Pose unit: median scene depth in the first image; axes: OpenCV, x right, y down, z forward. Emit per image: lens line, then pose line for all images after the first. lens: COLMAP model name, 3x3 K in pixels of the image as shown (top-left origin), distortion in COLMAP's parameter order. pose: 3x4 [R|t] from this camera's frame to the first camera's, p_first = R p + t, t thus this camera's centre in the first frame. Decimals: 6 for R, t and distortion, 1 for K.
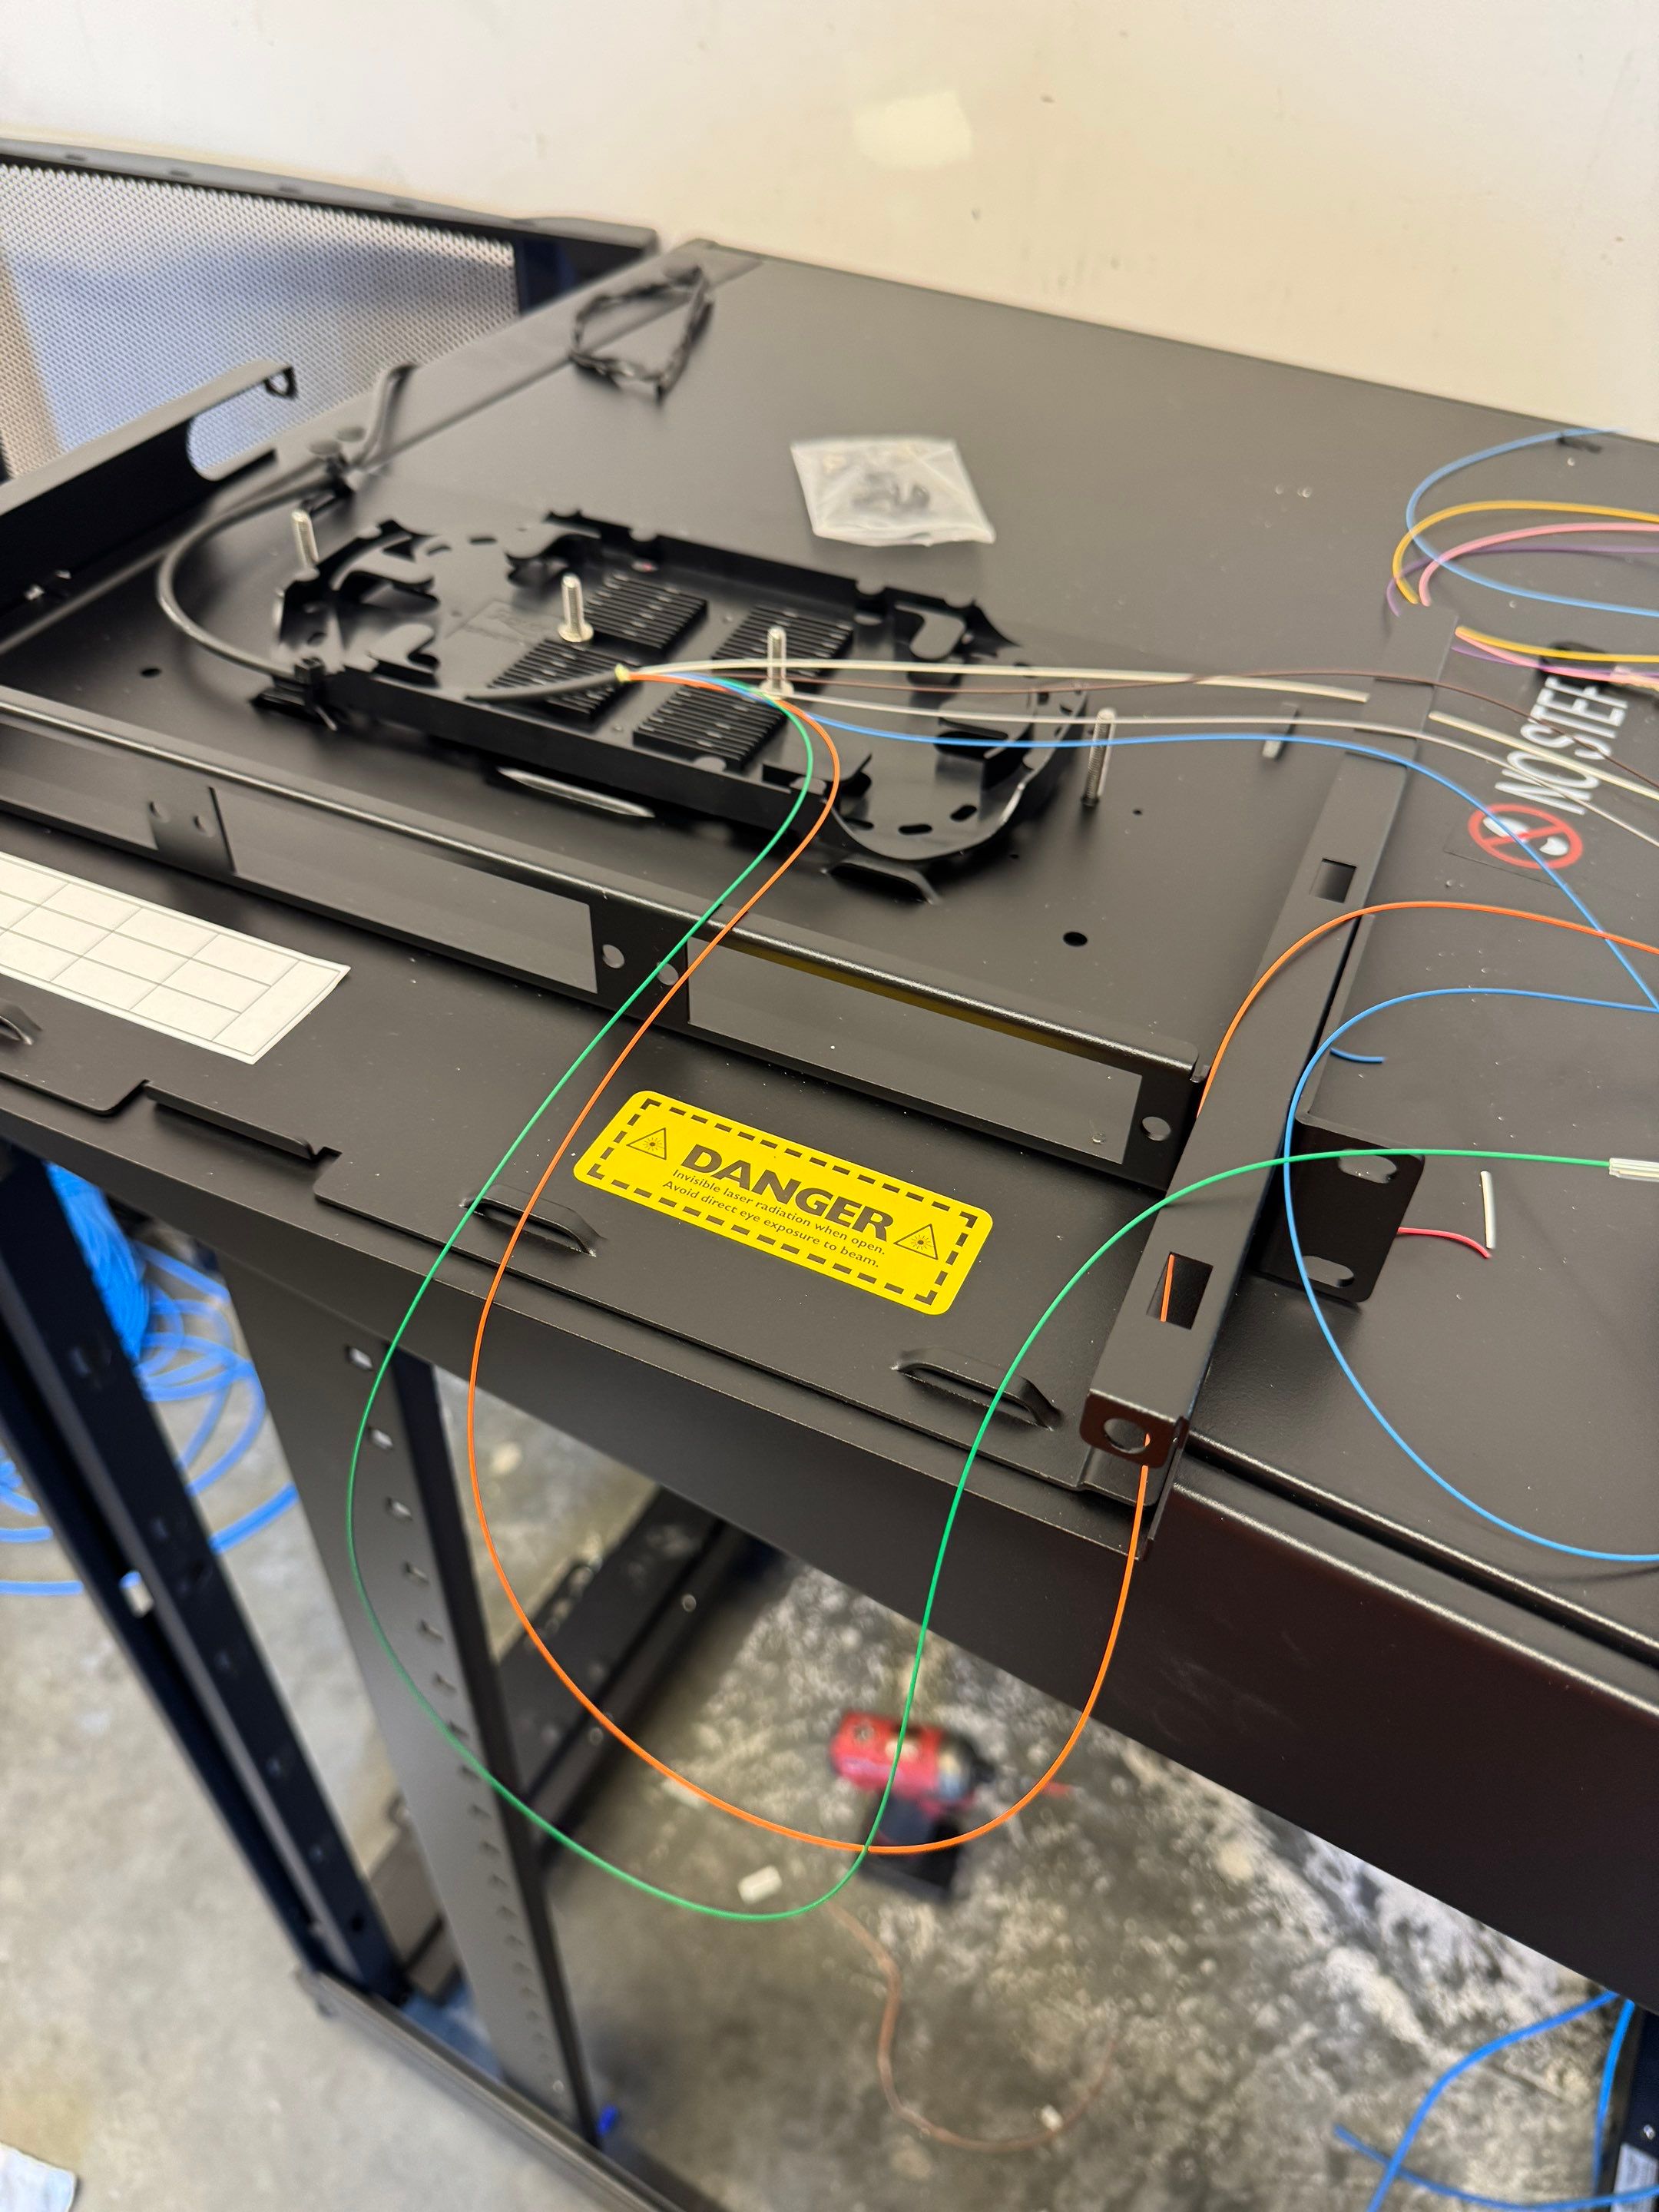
lens RADIAL K [[1559.5, 0, 804.7], [0, 1559.5, 1093.4], [0, 0, 1]] dist [0.014358, -0.012605]
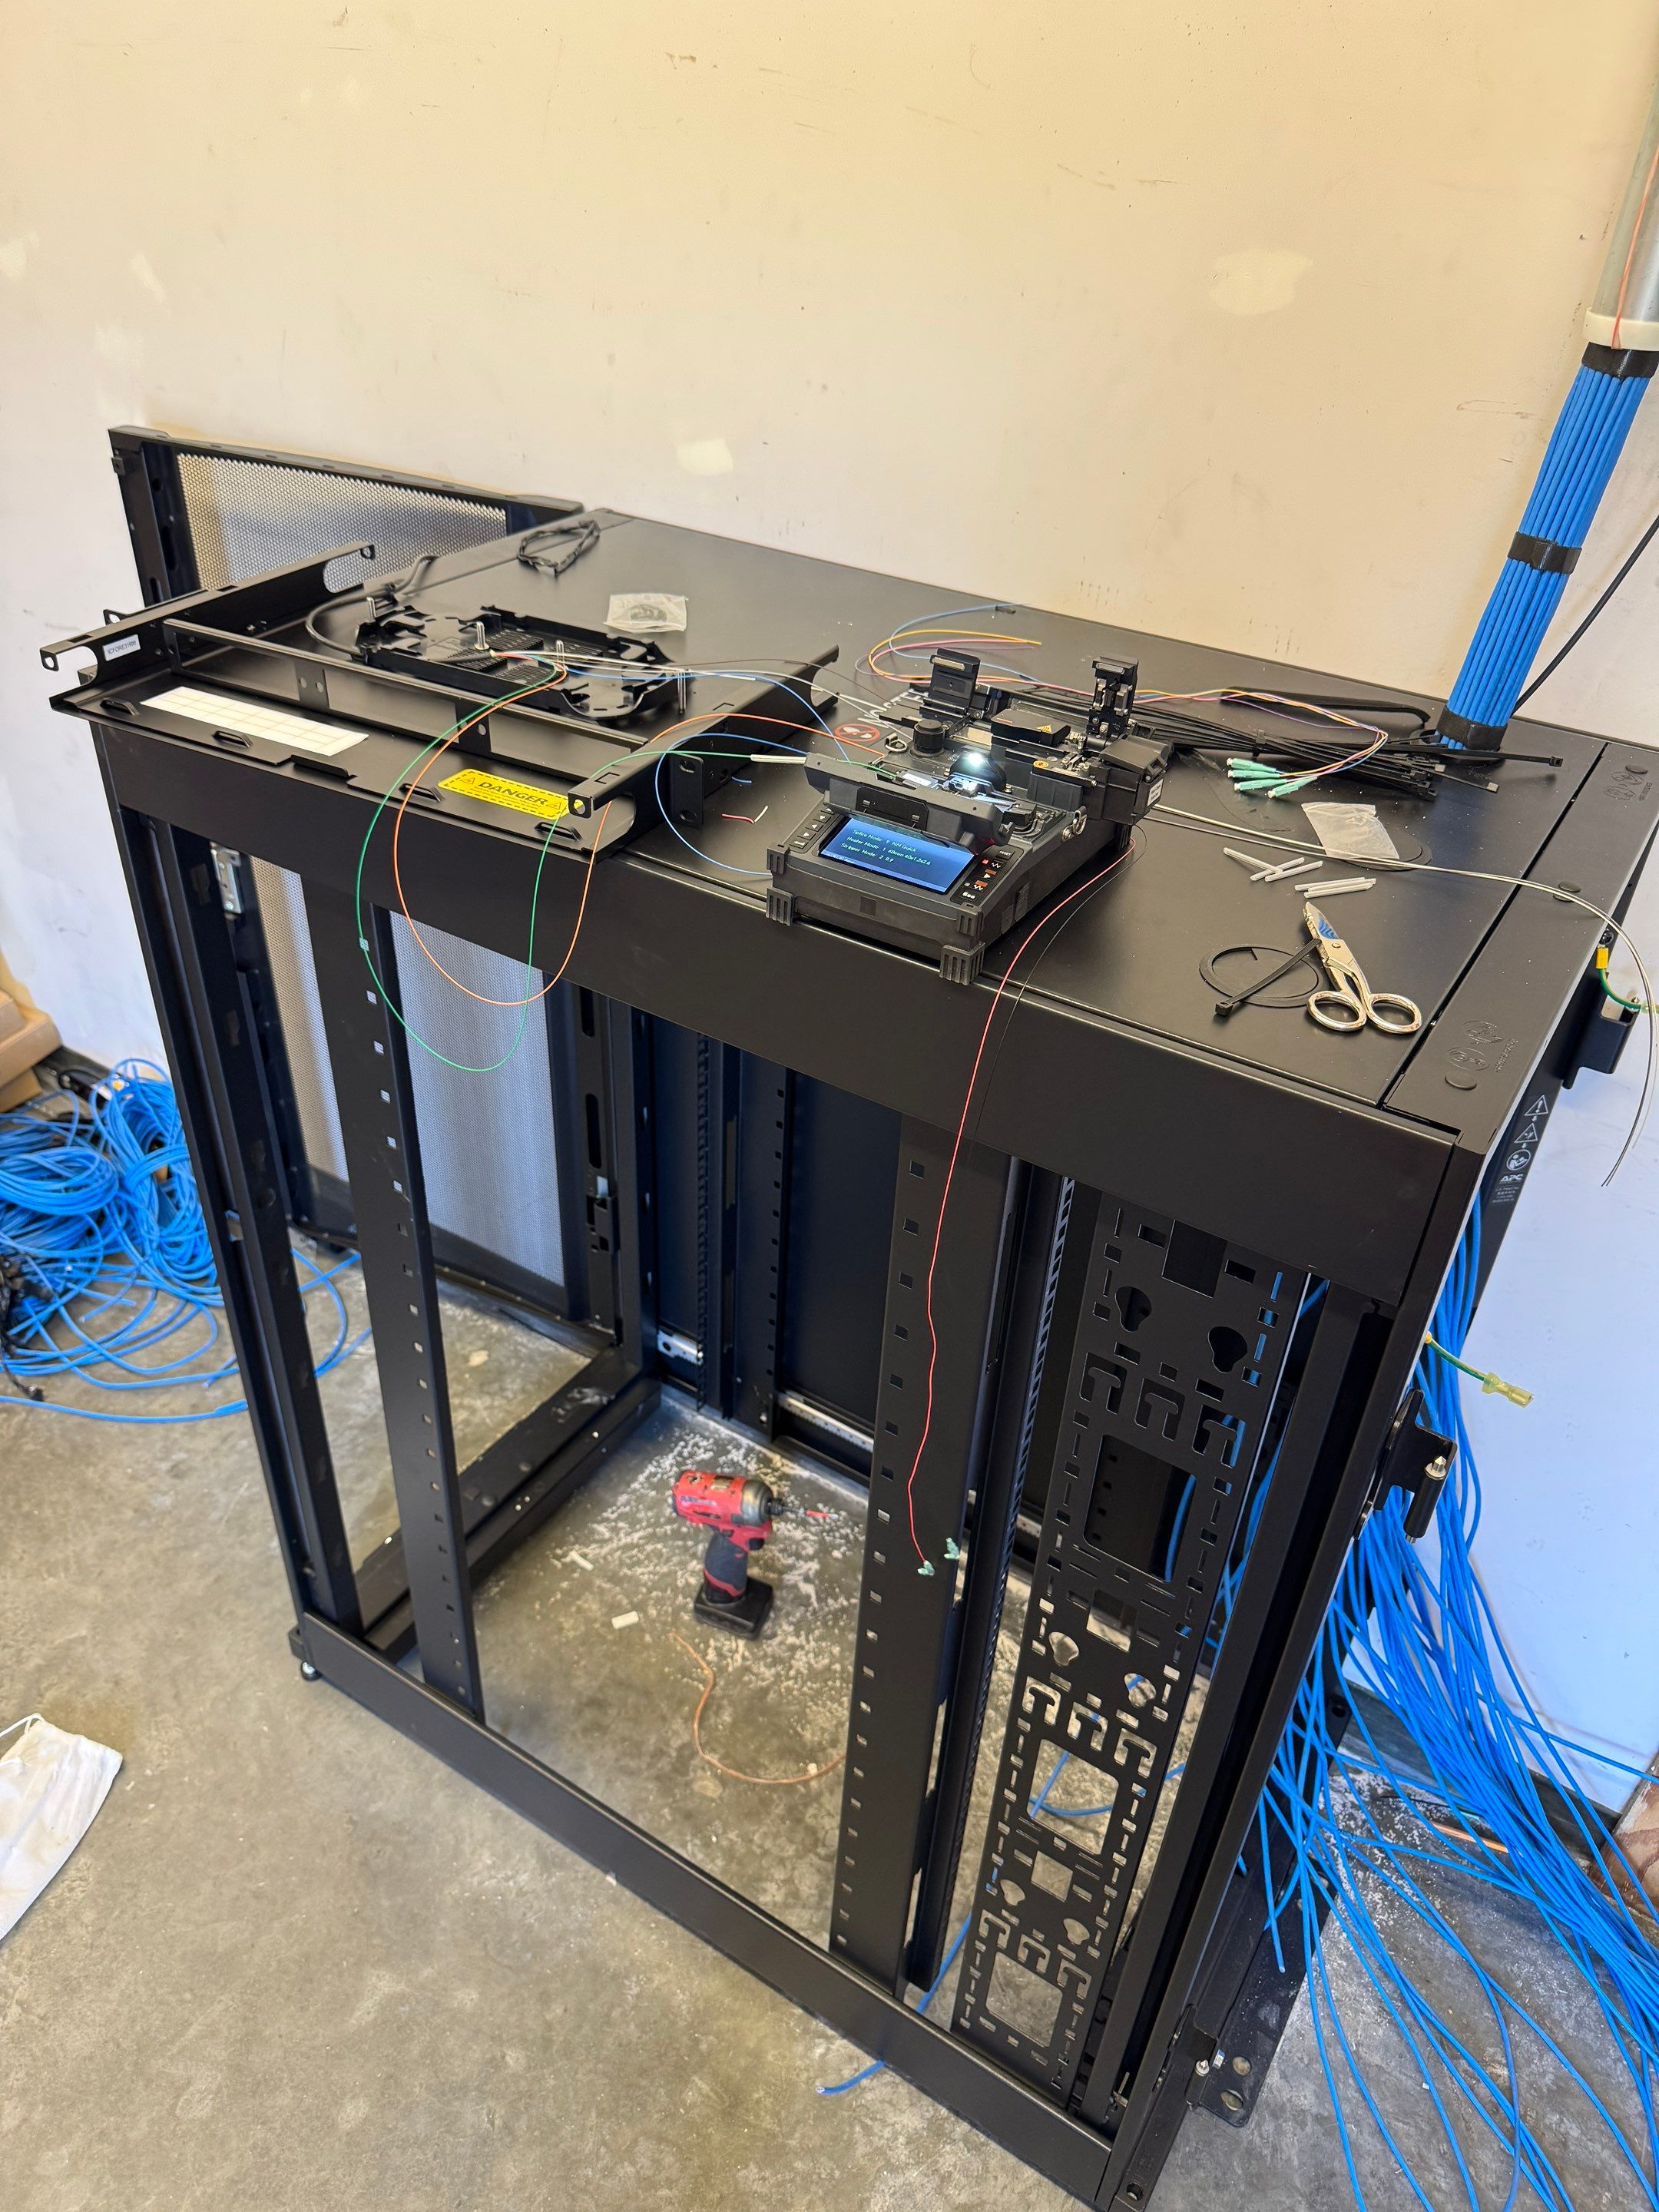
lens RADIAL K [[1559.5, 0, 841.3], [0, 1559.5, 1123.2], [0, 0, 1]] dist [0.014358, -0.012605]
pose [[0.998691, 0.045752, -0.022886, 0.191518], [-0.048706, 0.987201, -0.151865, 0.295163], [0.015645, 0.152780, 0.988136, -0.479422]]
